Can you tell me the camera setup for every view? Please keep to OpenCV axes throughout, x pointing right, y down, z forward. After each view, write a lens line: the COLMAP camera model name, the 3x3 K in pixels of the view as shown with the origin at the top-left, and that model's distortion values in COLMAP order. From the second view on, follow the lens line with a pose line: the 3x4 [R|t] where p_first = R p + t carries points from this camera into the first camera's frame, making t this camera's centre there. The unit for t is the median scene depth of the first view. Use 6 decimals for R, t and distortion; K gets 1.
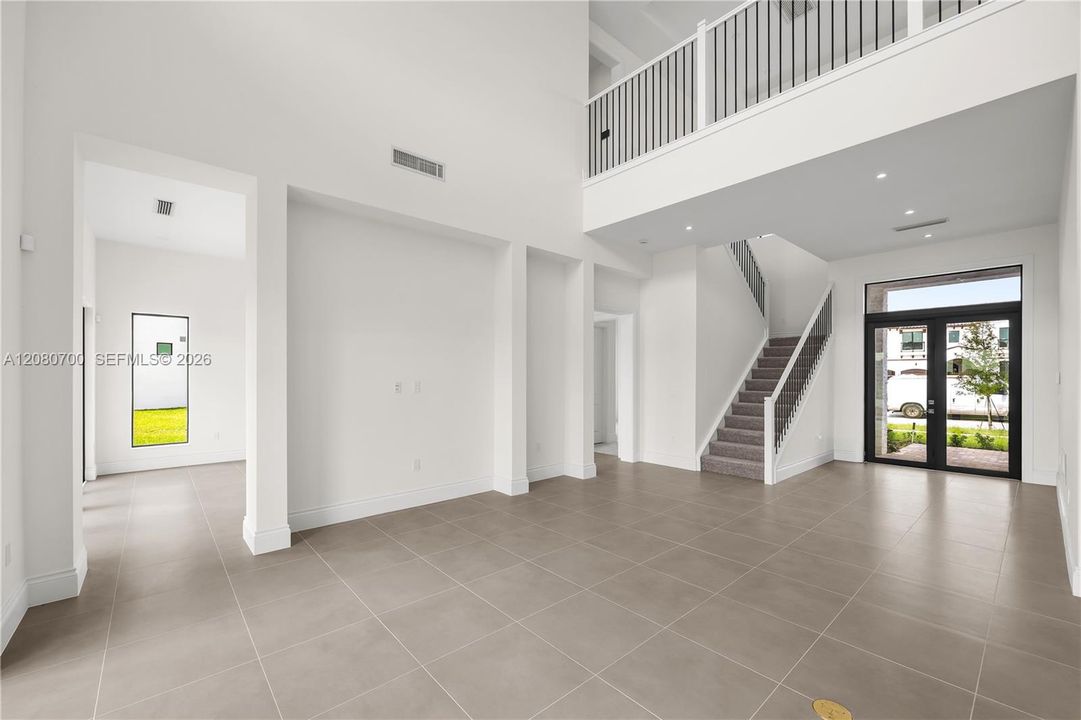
lens RADIAL K [[444.1, 0, 539.9], [0, 444.1, 382.4], [0, 0, 1]] dist [-0.001324, -0.000295]
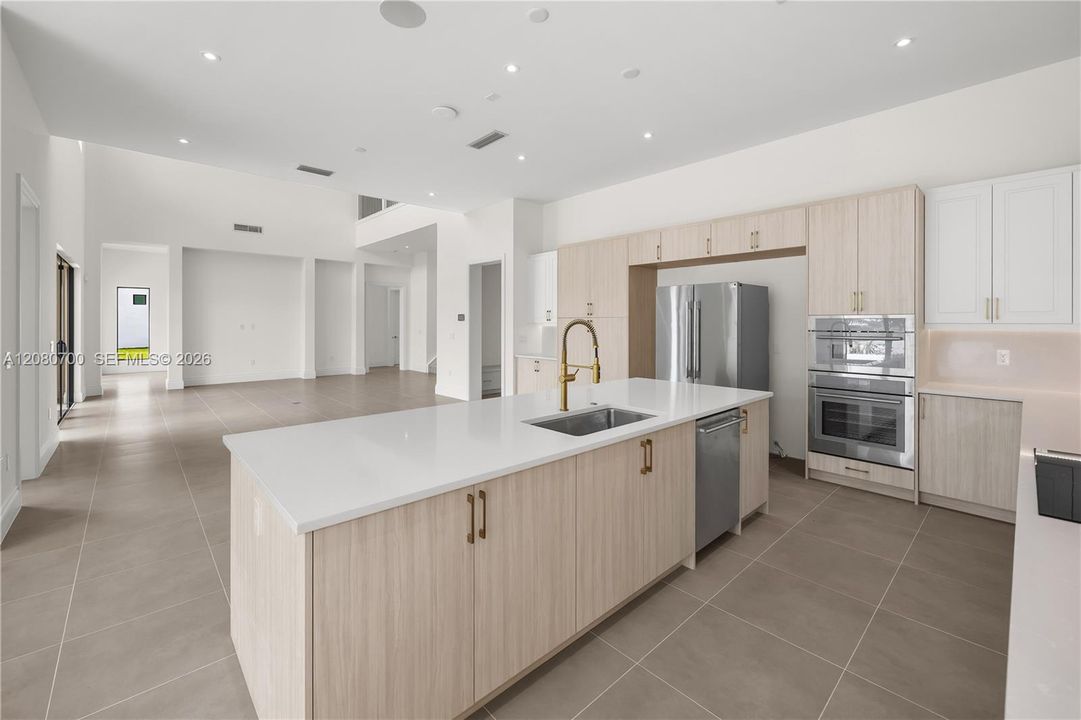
lens RADIAL K [[448.9, 0, 530.7], [0, 448.9, 321.4], [0, 0, 1]] dist [-0.000096, 0.000035]
pose [[0.999892, 0.002569, 0.014492, 0.921606], [-0.002299, 0.999823, -0.018680, 0.018326], [-0.014537, 0.018644, 0.999720, -1.062898]]
